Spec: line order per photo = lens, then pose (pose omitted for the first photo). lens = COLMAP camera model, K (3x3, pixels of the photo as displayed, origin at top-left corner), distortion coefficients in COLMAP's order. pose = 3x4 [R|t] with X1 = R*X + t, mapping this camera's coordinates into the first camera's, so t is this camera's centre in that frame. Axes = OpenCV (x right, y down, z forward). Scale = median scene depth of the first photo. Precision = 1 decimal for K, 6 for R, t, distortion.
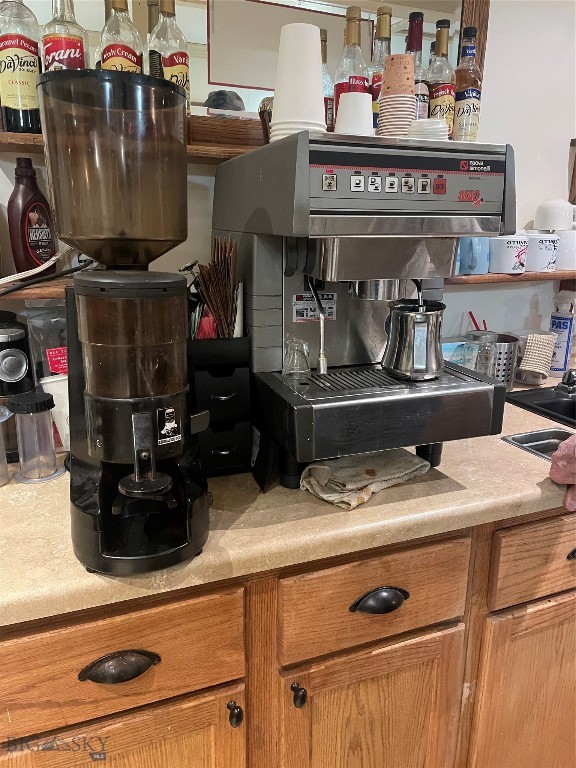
lens RADIAL K [[581.1, 0, 287.7], [0, 581.1, 385.7], [0, 0, 1]] dist [0.061469, -0.068467]
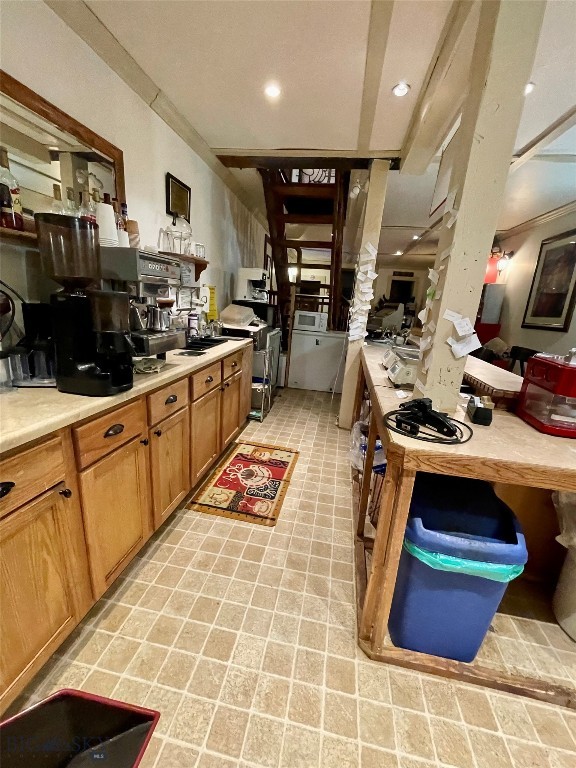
lens RADIAL K [[308.8, 0, 289.4], [0, 308.8, 378.9], [0, 0, 1]] dist [-0.002547, -0.001438]
pose [[0.529783, -0.187453, 0.827159, -0.973320], [0.157888, 0.980019, 0.120969, 0.173842], [-0.833308, 0.066511, 0.548794, -0.515127]]
